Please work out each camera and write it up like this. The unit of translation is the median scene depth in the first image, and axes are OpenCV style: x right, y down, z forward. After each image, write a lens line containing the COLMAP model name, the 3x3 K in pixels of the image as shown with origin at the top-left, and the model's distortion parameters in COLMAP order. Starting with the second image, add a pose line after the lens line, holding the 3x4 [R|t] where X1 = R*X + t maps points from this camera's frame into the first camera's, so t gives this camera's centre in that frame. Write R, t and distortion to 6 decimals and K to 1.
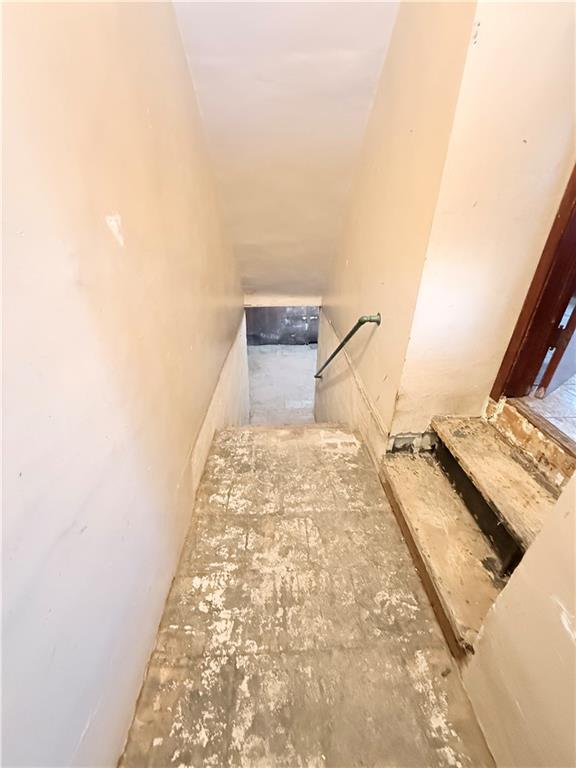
lens RADIAL K [[305.7, 0, 288.0], [0, 305.7, 384.0], [0, 0, 1]] dist [-0.000421, -0.000058]
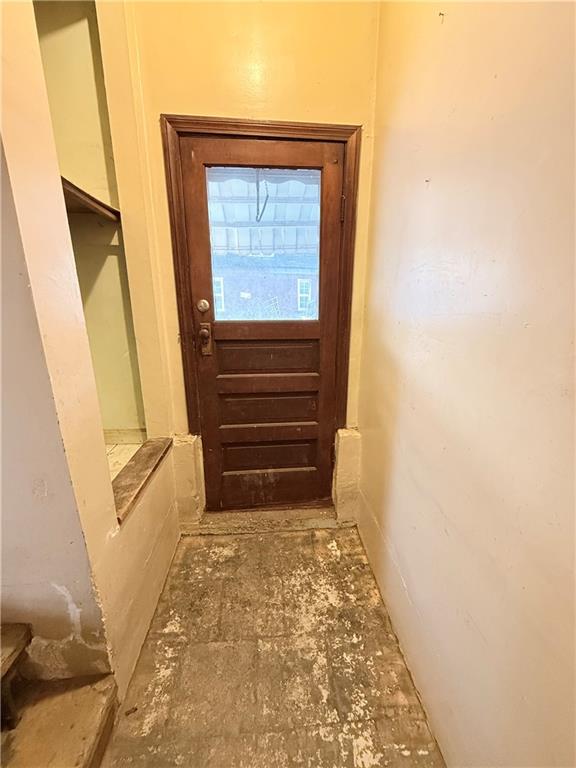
lens RADIAL K [[305.7, 0, 288.0], [0, 305.7, 384.0], [0, 0, 1]] dist [-0.000421, -0.000058]
pose [[-0.999206, 0.008095, -0.039013, 0.023320], [-0.020781, 0.729533, 0.683630, -0.560885], [0.033996, 0.683898, -0.728786, 1.003230]]
